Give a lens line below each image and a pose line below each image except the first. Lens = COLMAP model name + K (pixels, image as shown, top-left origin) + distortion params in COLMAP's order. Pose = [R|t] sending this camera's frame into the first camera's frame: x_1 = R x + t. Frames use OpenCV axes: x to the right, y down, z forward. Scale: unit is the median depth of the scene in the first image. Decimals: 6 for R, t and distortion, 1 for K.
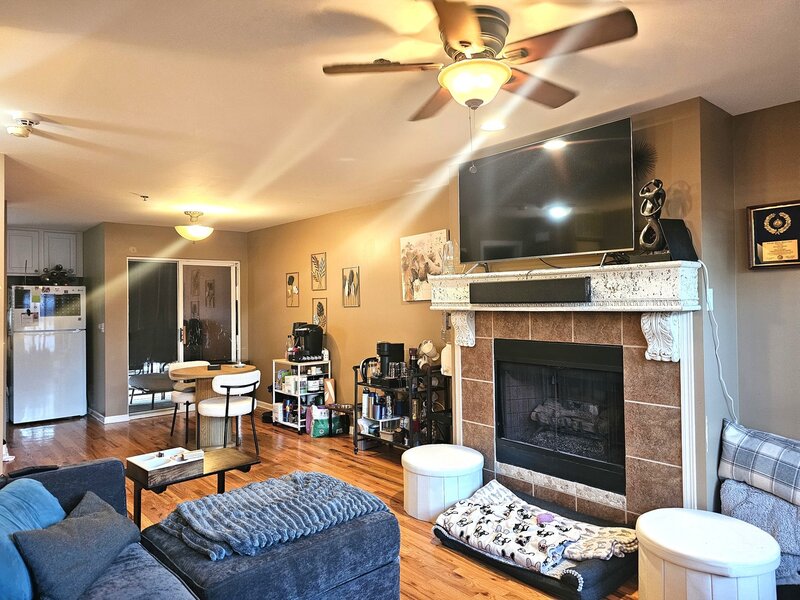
lens RADIAL K [[561.5, 0, 403.8], [0, 561.5, 301.9], [0, 0, 1]] dist [0.049905, -0.028263]
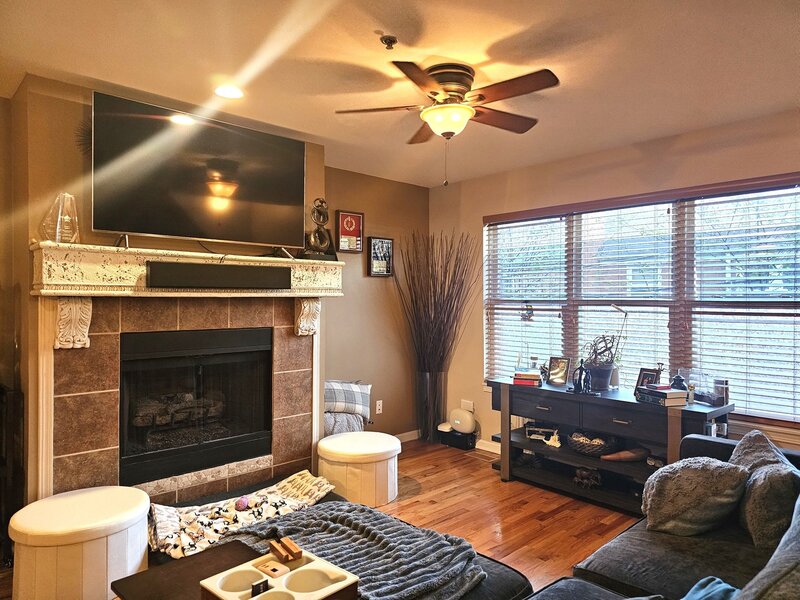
lens RADIAL K [[561.5, 0, 403.8], [0, 561.5, 301.9], [0, 0, 1]] dist [0.049905, -0.028263]
pose [[-0.069089, 0.000078, 0.997611, -0.512124], [-0.003853, 0.999993, -0.000345, 0.016109], [-0.997603, -0.003867, -0.069088, 0.517997]]
